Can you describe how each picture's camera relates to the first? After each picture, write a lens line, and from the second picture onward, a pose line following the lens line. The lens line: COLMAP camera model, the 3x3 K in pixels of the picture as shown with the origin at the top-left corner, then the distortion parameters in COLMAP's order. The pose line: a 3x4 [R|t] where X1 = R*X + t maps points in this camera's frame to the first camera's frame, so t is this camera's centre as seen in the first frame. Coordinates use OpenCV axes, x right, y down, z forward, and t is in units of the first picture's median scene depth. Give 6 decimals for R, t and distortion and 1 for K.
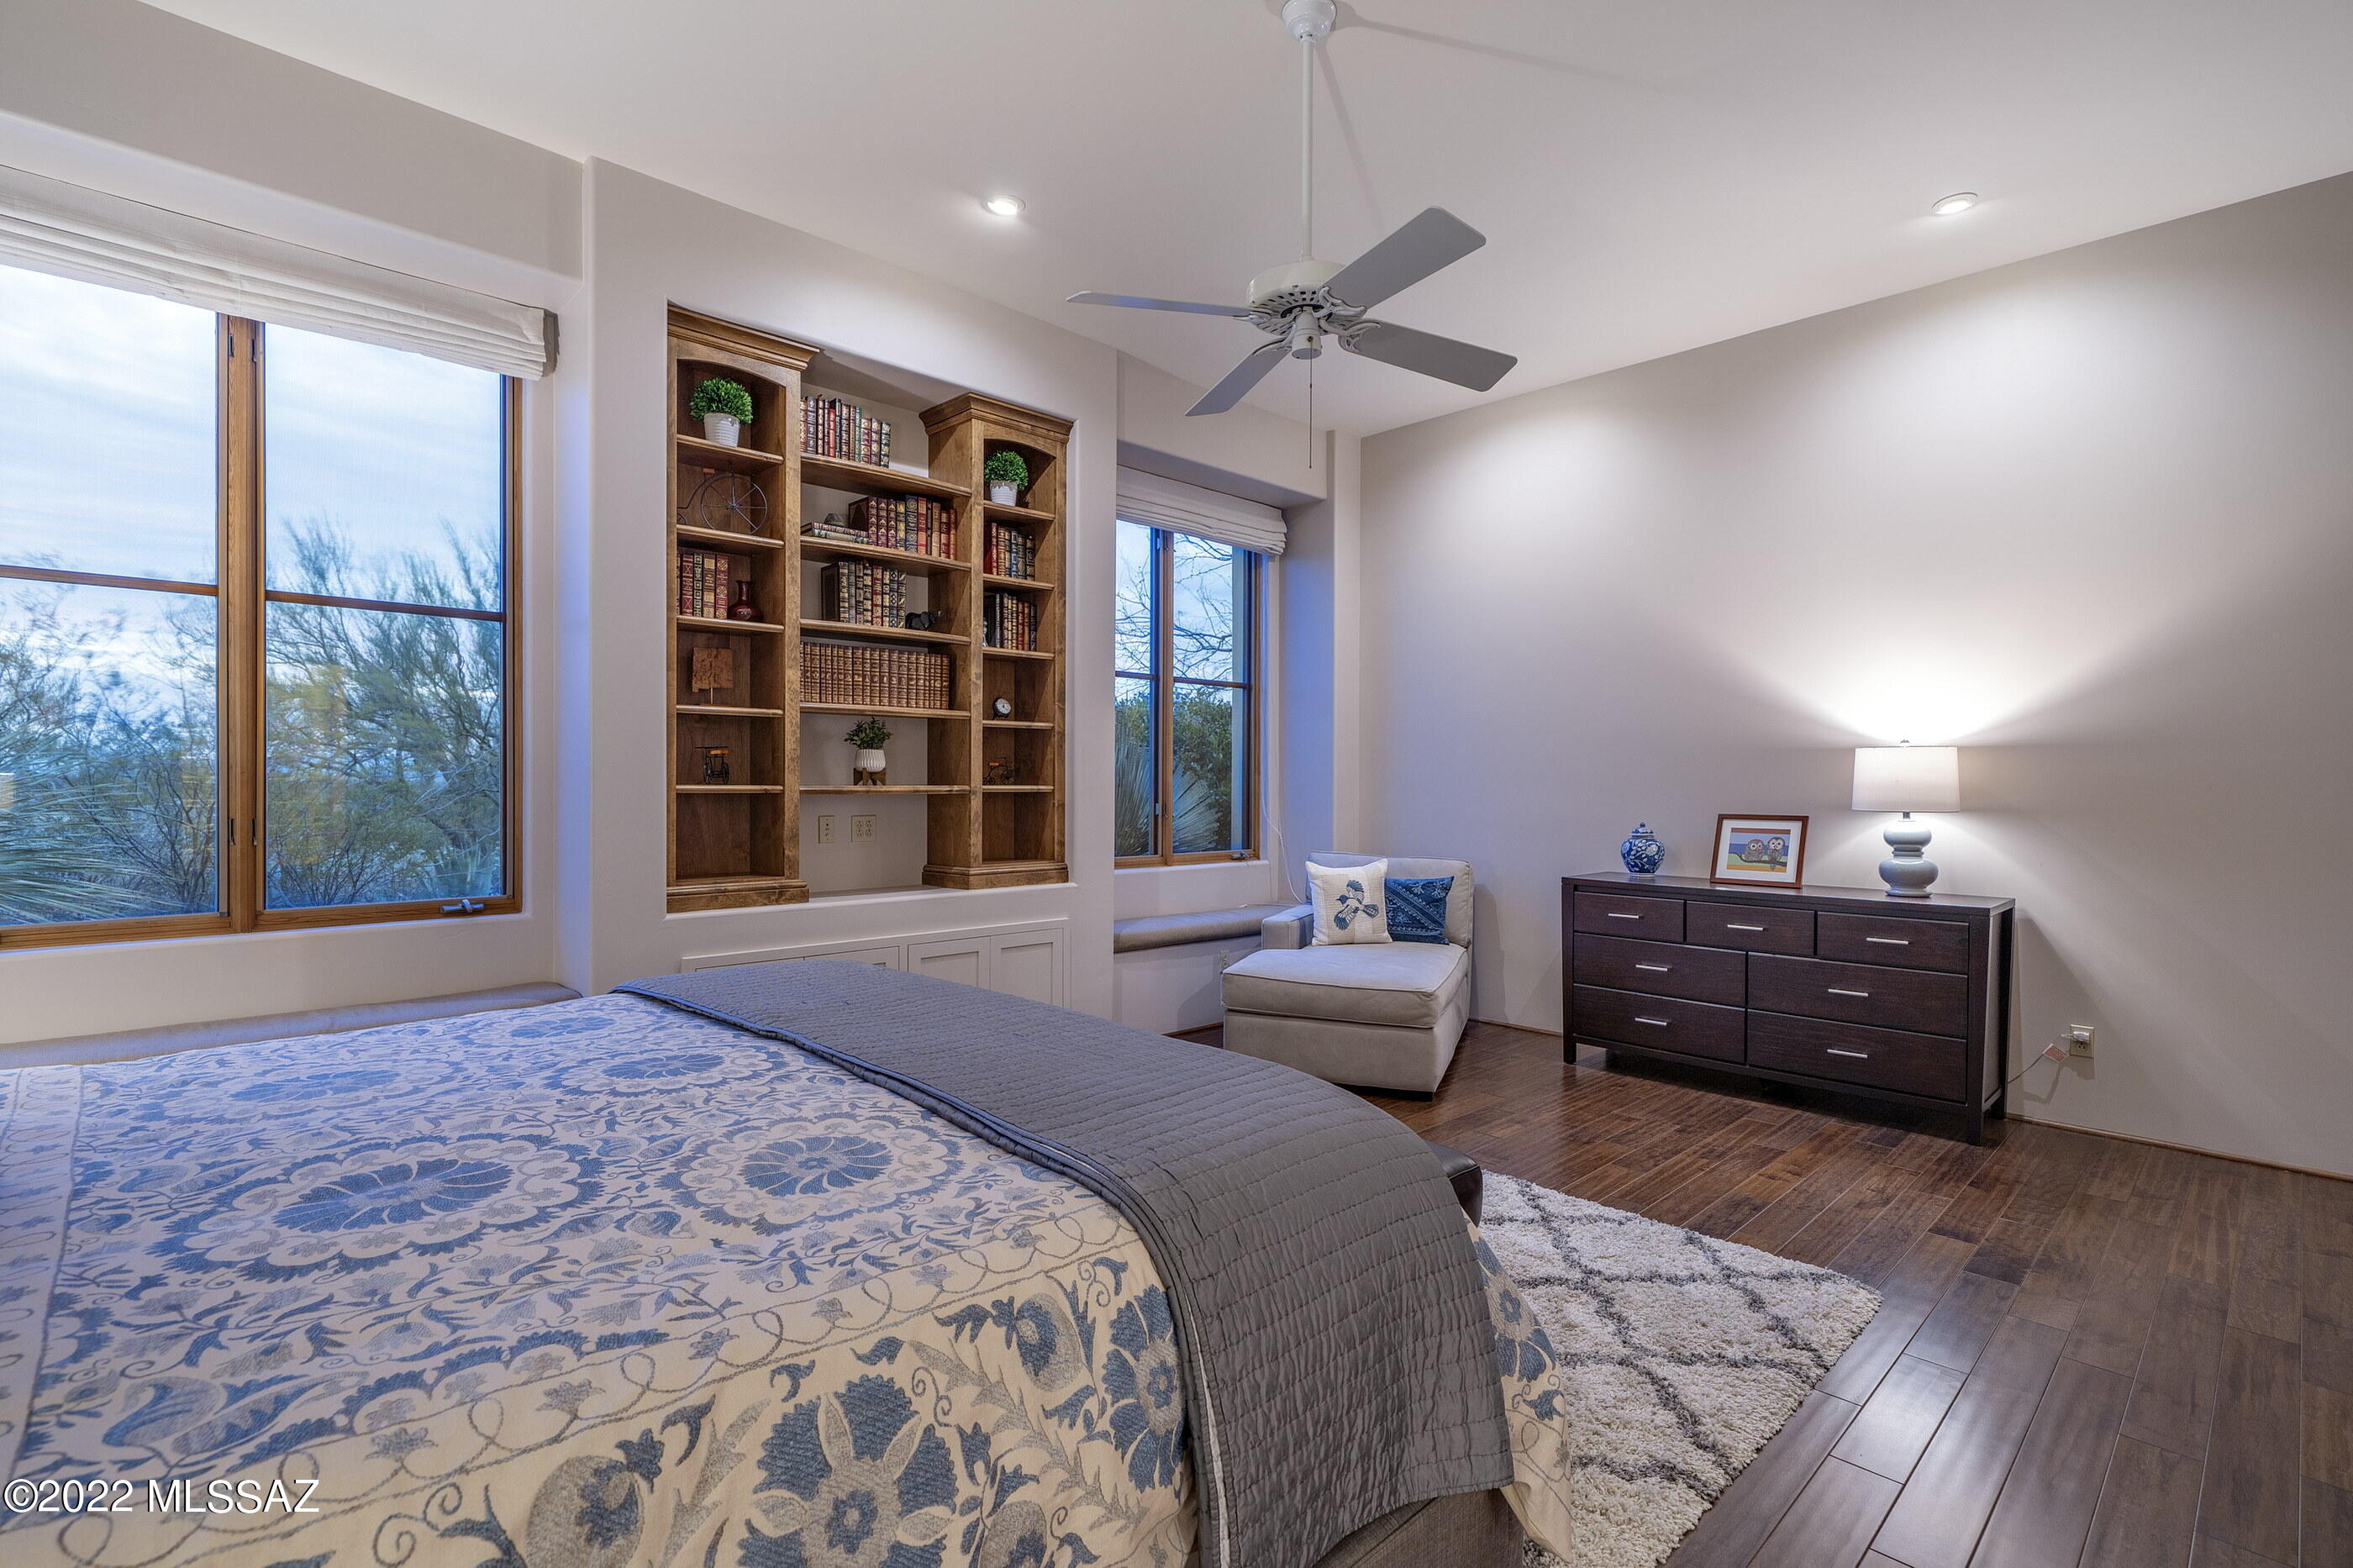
lens RADIAL K [[1080.5, 0, 1187.2], [0, 1080.5, 782.3], [0, 0, 1]] dist [0.000542, 0.000280]
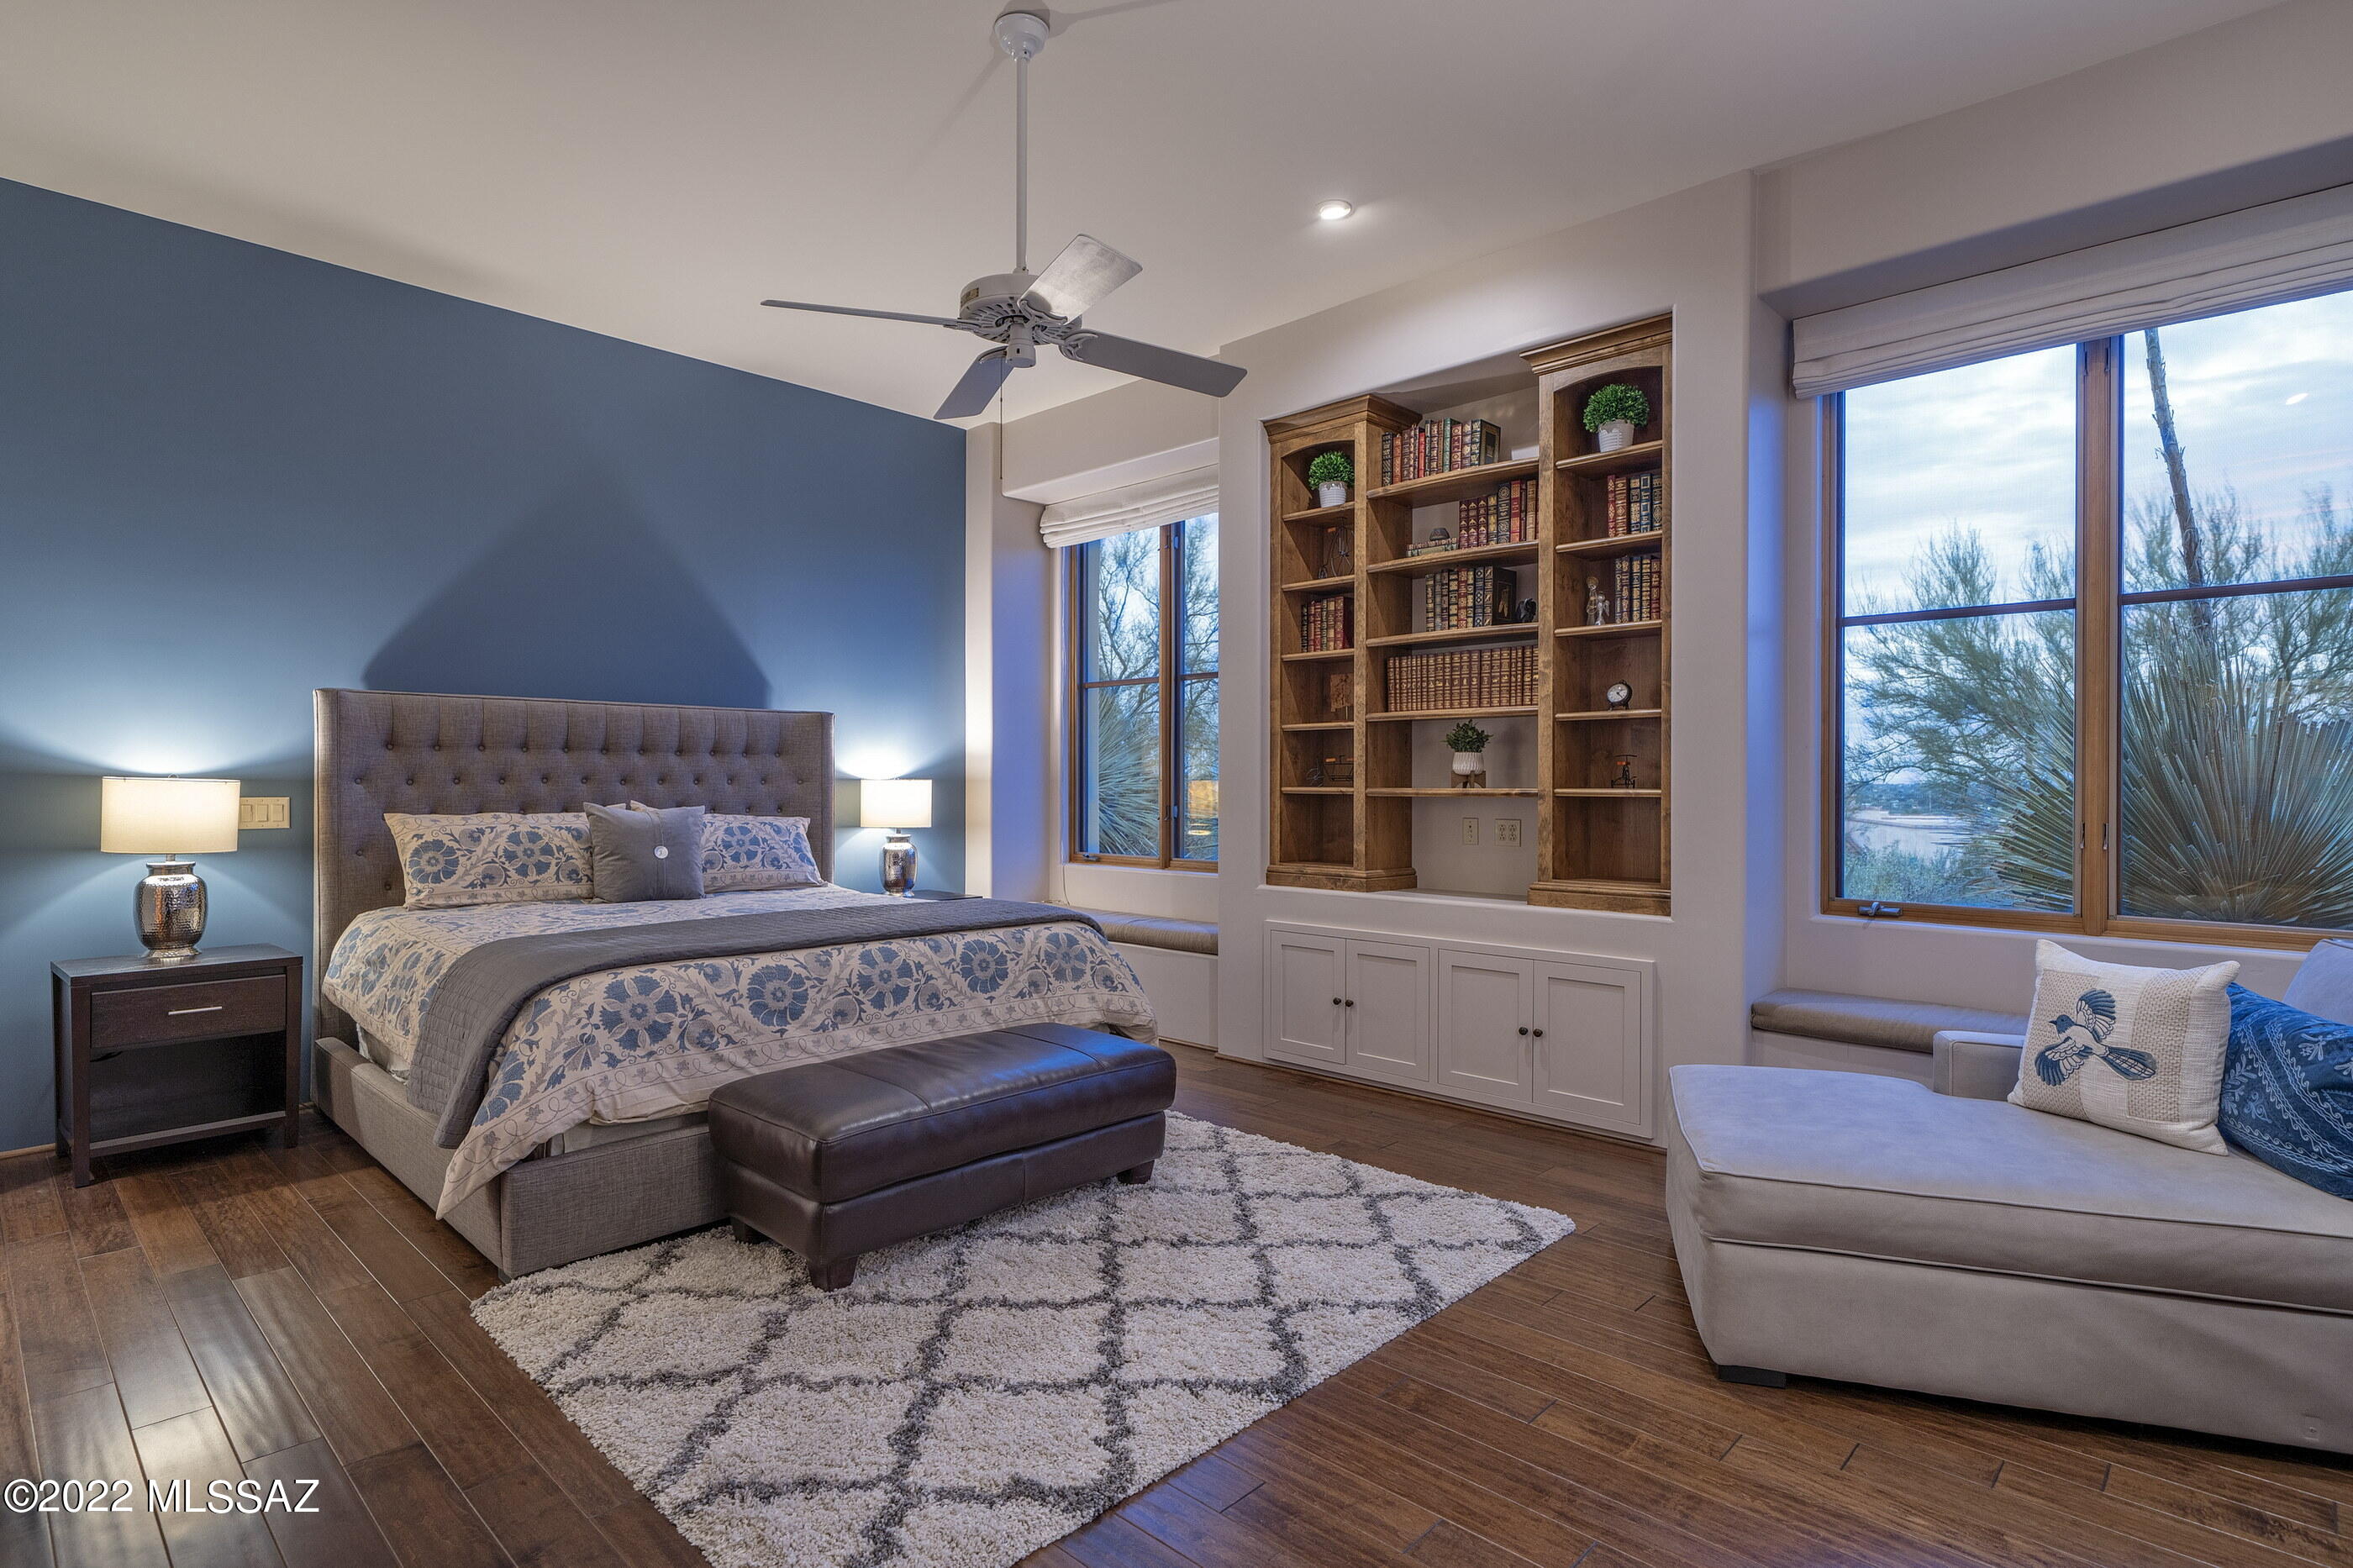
lens RADIAL K [[1153.2, 0, 1186.9], [0, 1153.2, 788.0], [0, 0, 1]] dist [-0.003425, -0.000237]
pose [[0.060126, -0.000812, -0.998190, 0.739467], [-0.005164, 0.999986, -0.001125, 0.005000], [0.998177, 0.005222, 0.060121, 0.662370]]
